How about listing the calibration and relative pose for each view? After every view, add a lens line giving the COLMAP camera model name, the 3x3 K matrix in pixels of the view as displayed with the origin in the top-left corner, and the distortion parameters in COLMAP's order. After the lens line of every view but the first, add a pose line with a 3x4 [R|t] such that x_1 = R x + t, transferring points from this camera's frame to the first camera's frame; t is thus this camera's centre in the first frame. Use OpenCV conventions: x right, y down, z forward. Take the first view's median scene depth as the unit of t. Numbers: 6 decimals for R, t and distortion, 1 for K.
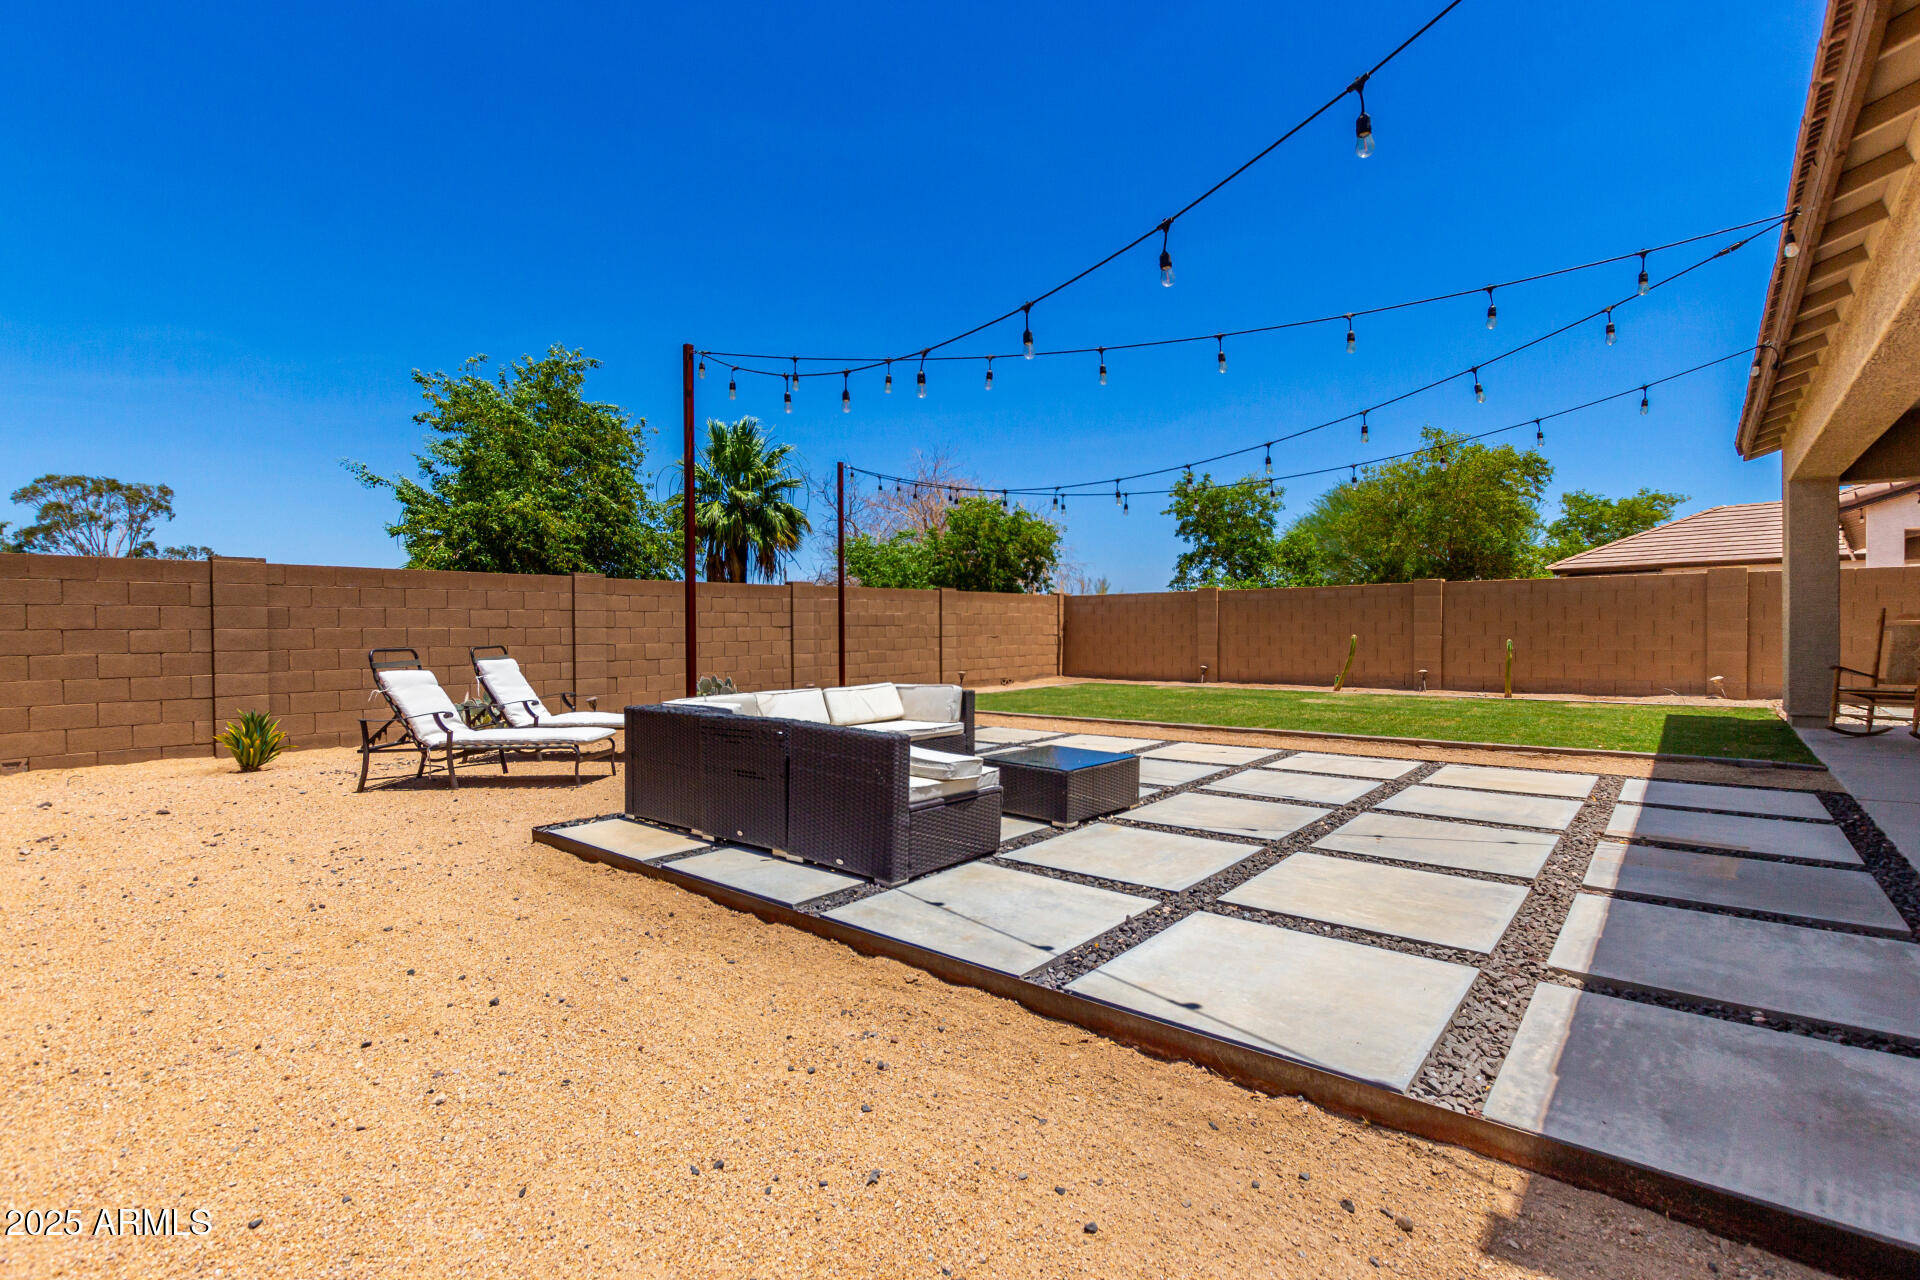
lens RADIAL K [[889.3, 0, 968.8], [0, 889.3, 632.2], [0, 0, 1]] dist [0.013181, 0.000062]
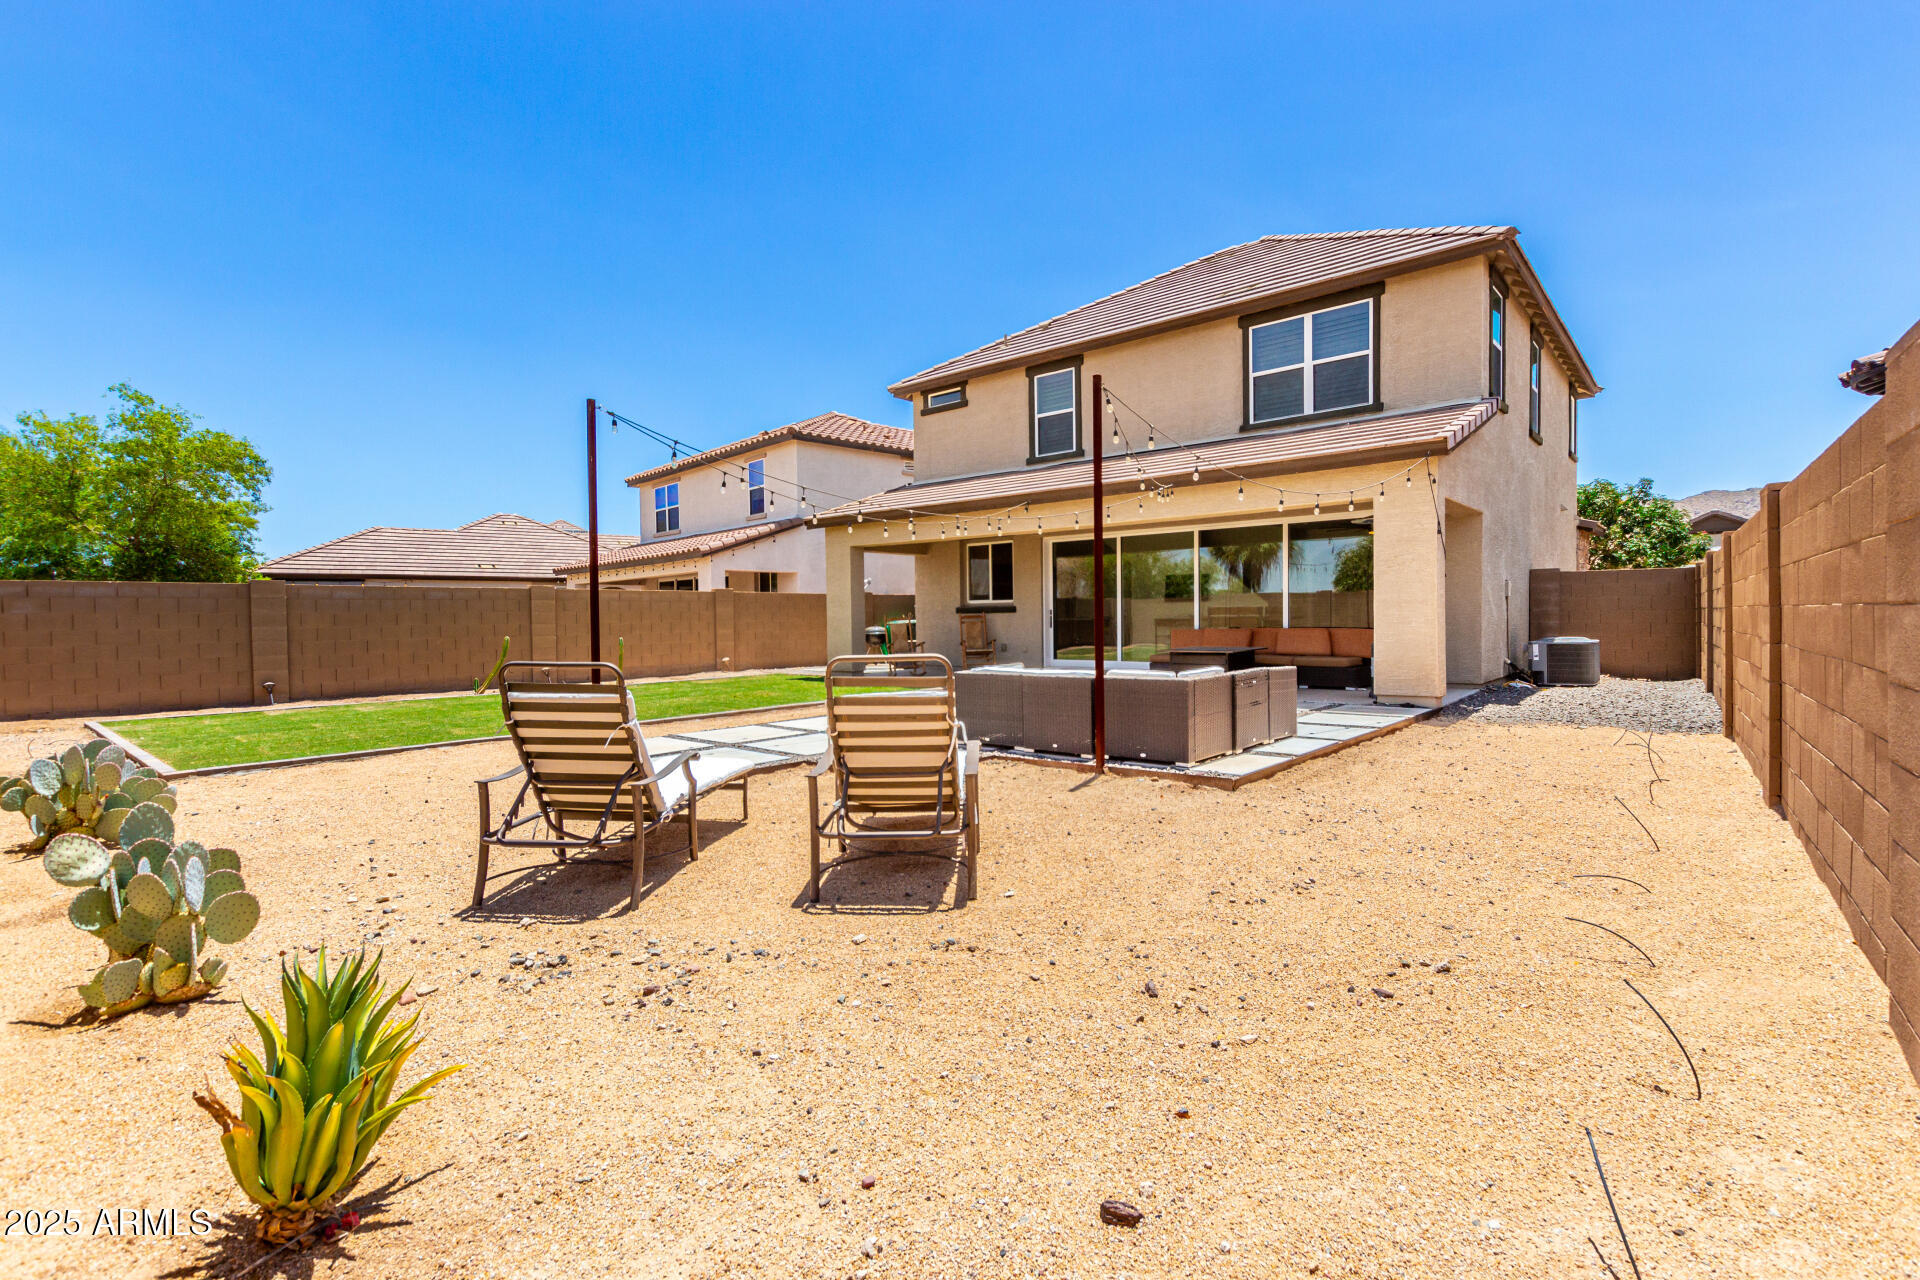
lens RADIAL K [[889.3, 0, 968.8], [0, 889.3, 632.2], [0, 0, 1]] dist [0.013181, 0.000062]
pose [[0.016112, -0.007975, 0.999838, -0.519108], [0.019944, 0.999772, 0.007653, 0.000756], [-0.999671, 0.019818, 0.016267, 0.402775]]
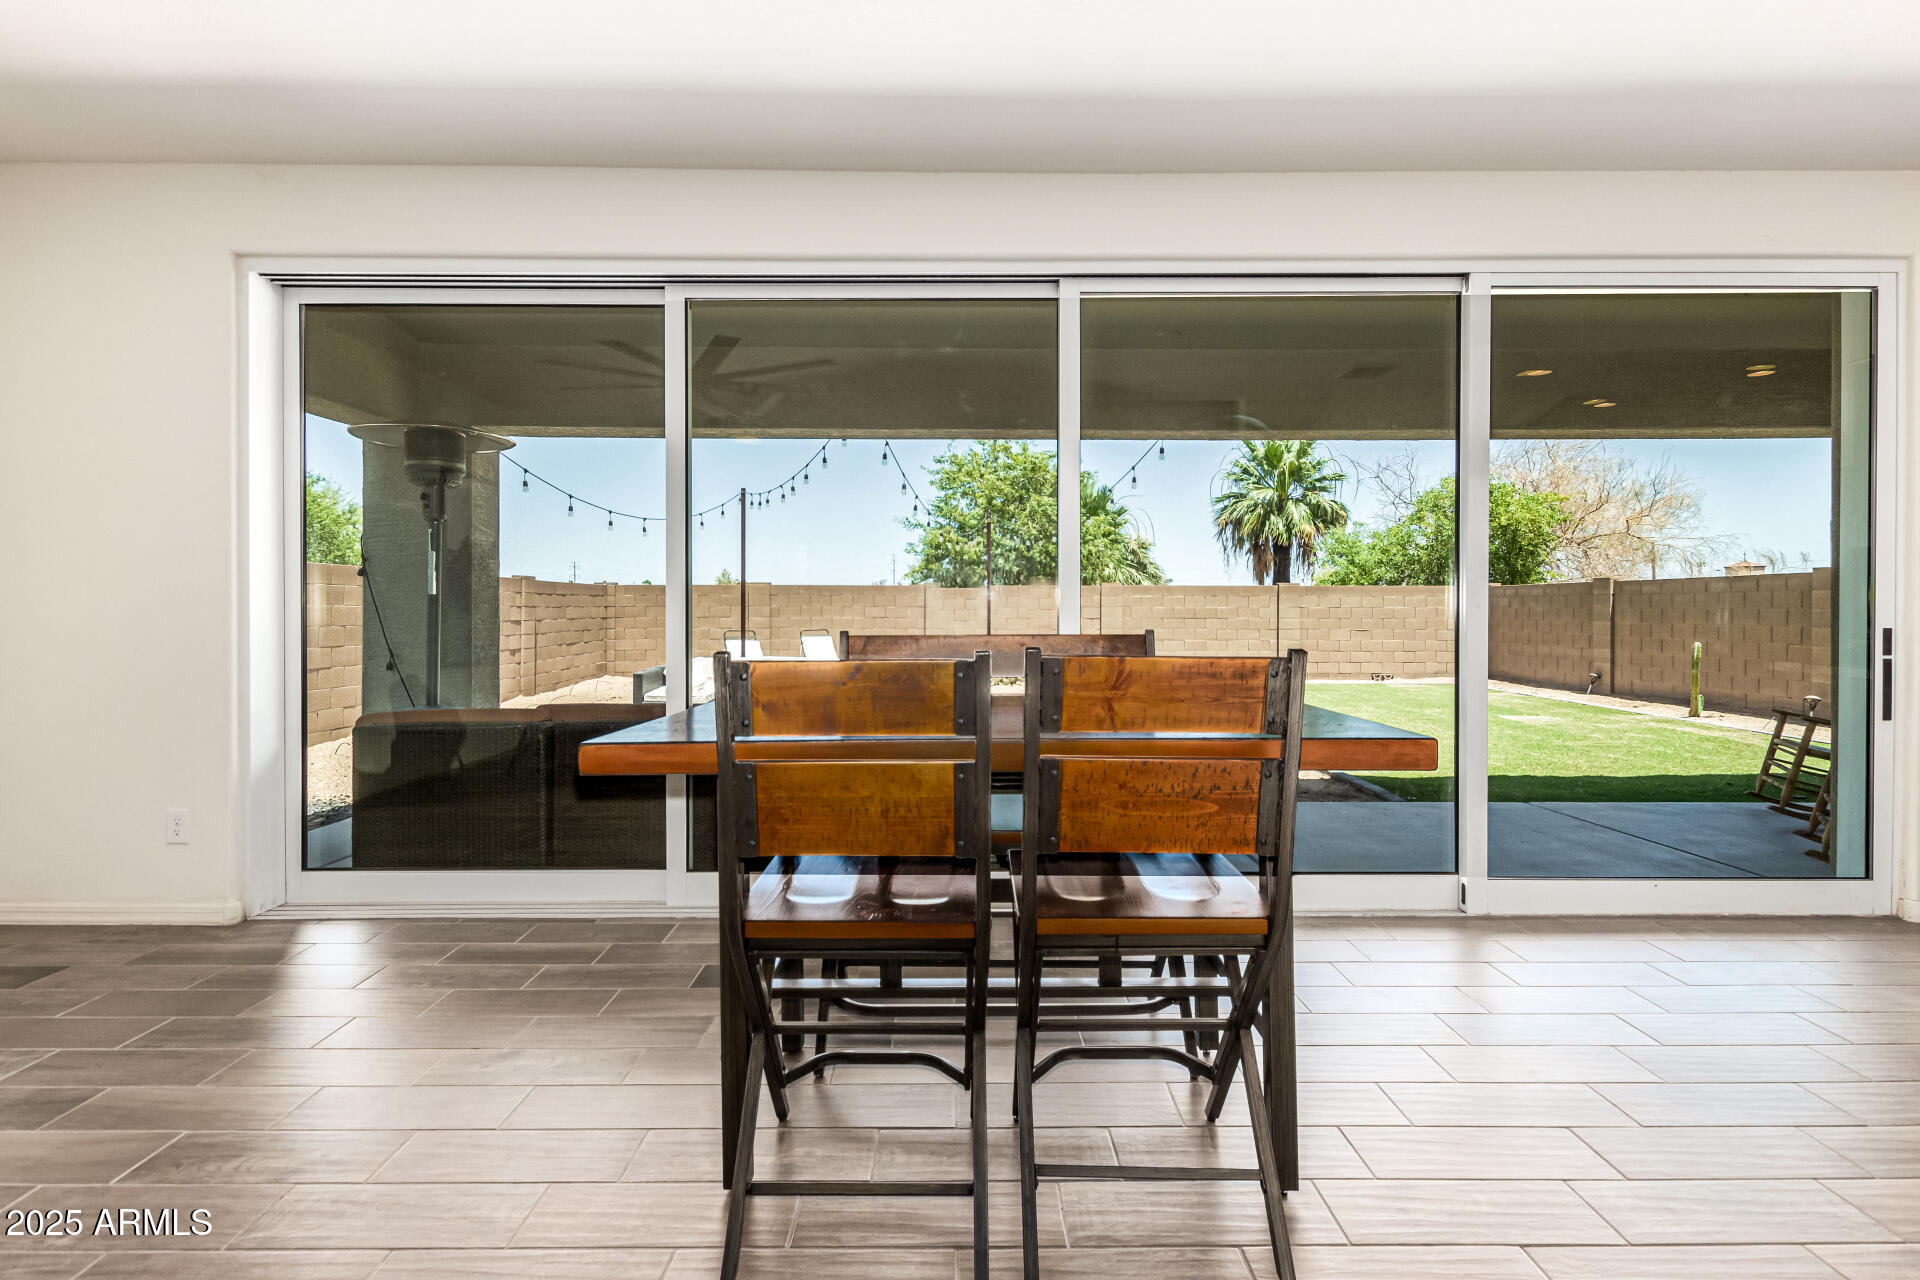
lens RADIAL K [[889.3, 0, 968.8], [0, 889.3, 632.2], [0, 0, 1]] dist [0.013181, 0.000062]
pose [[0.641035, 0.029539, -0.766943, 0.520565], [-0.011573, 0.999518, 0.028823, -0.016878], [0.767425, -0.009601, 0.641067, 0.038602]]
